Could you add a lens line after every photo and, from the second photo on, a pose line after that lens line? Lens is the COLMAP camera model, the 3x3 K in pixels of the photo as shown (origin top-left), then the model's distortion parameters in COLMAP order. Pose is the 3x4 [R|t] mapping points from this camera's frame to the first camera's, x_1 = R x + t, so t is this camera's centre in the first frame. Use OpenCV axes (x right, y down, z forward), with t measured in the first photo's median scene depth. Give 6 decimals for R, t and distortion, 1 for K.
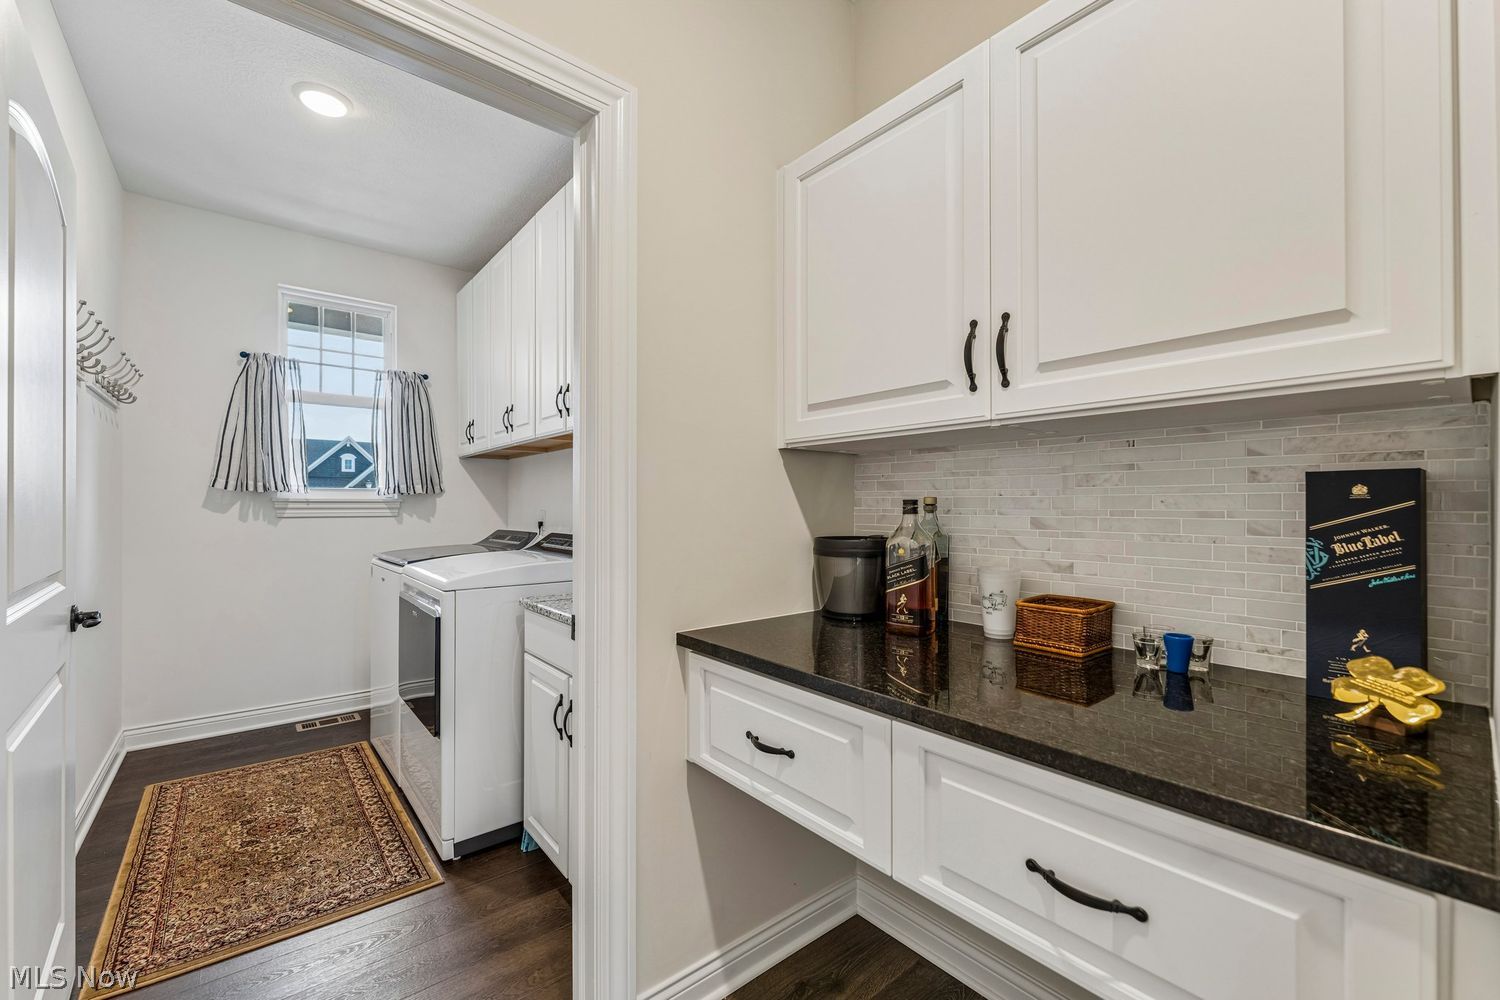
lens RADIAL K [[610.0, 0, 753.9], [0, 610.0, 499.0], [0, 0, 1]] dist [0.002958, 0.000716]
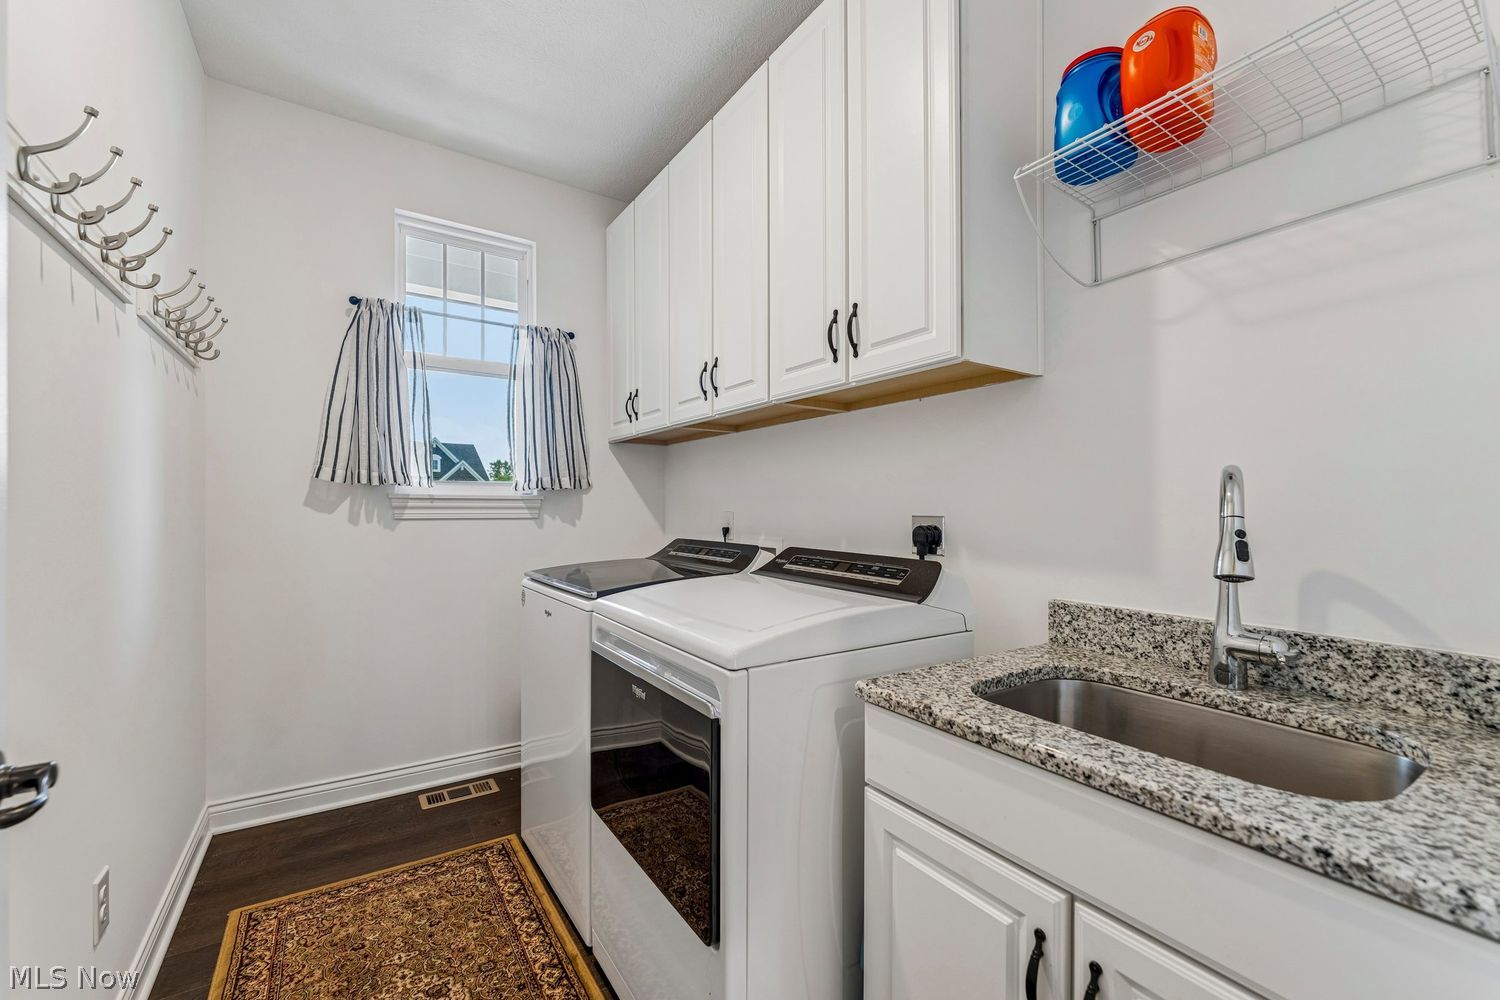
lens RADIAL K [[610.0, 0, 745.3], [0, 610.0, 510.0], [0, 0, 1]] dist [0.002958, 0.000716]
pose [[0.993679, 0.006624, -0.112061, -0.273049], [-0.005038, 0.999883, 0.014432, 0.005820], [0.112143, -0.013776, 0.993597, 0.307897]]
